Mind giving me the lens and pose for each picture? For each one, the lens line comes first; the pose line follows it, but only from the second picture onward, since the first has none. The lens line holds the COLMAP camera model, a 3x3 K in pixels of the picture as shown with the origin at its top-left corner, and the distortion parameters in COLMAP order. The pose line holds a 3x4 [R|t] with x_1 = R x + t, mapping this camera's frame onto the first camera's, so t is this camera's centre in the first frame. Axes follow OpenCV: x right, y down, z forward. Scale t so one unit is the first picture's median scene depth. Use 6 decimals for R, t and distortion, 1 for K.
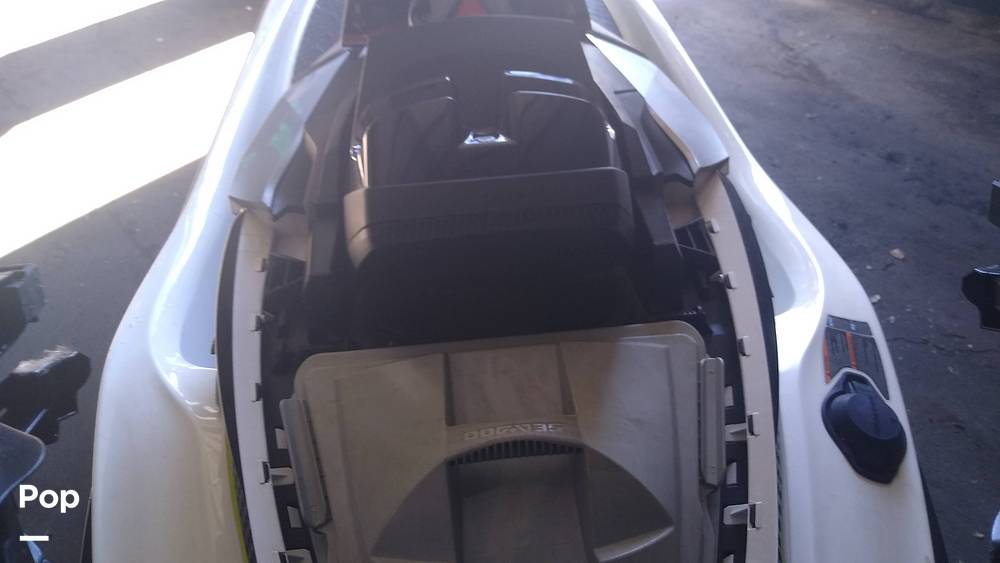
lens RADIAL K [[783.4, 0, 502.7], [0, 783.4, 285.0], [0, 0, 1]] dist [0.086921, -0.156424]
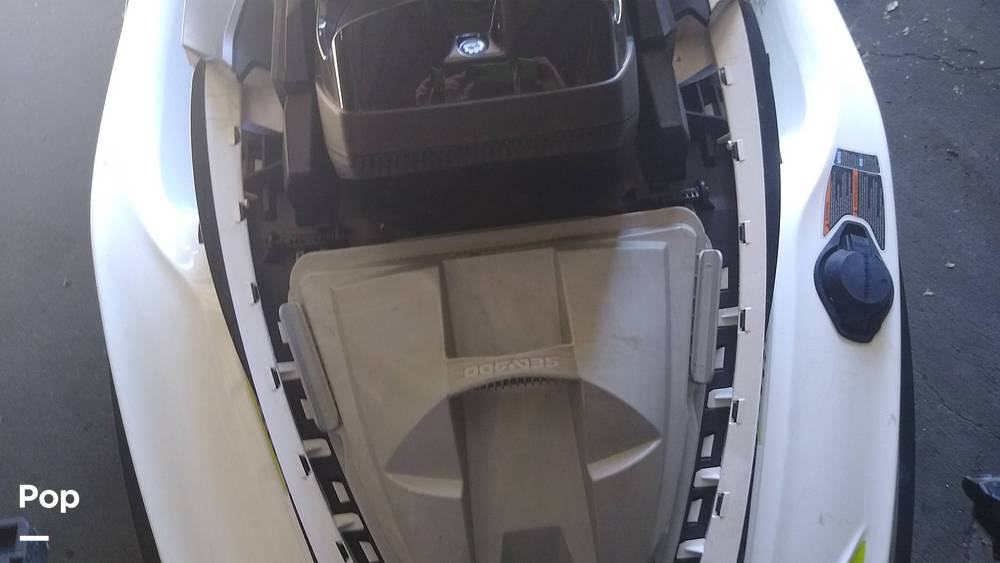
lens RADIAL K [[791.0, 0, 496.3], [0, 791.0, 279.5], [0, 0, 1]] dist [0.071740, -0.157929]
pose [[0.999647, -0.026551, 0.000101, -0.002869], [0.024005, 0.905412, 0.423854, -0.259564], [-0.011346, -0.423702, 0.905730, 0.077778]]
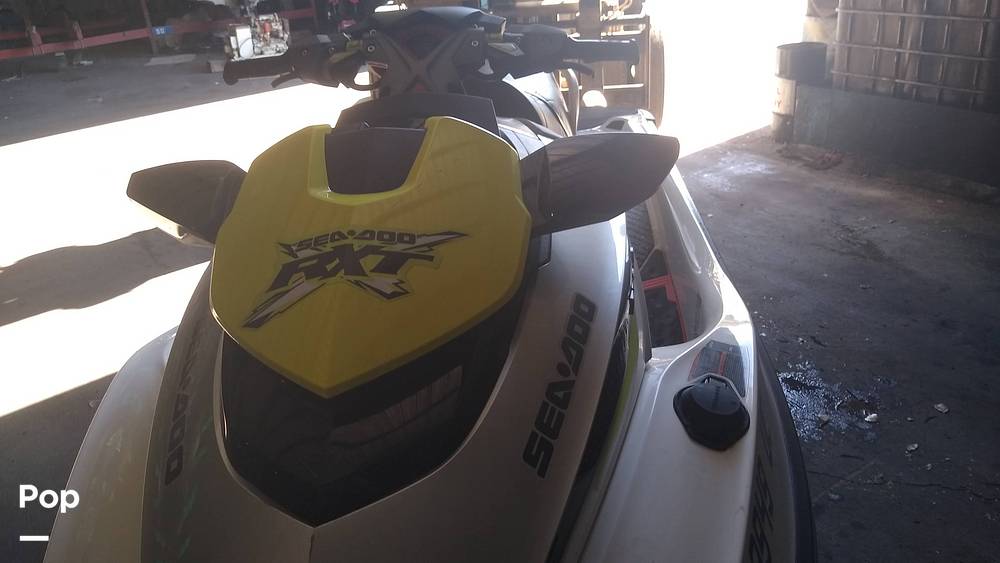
lens RADIAL K [[783.4, 0, 502.7], [0, 783.4, 285.0], [0, 0, 1]] dist [0.086921, -0.156424]
pose [[0.986204, 0.024316, -0.163737, 0.326555], [-0.067703, 0.961887, -0.264932, 0.314489], [0.151054, 0.272363, 0.950264, -0.180163]]
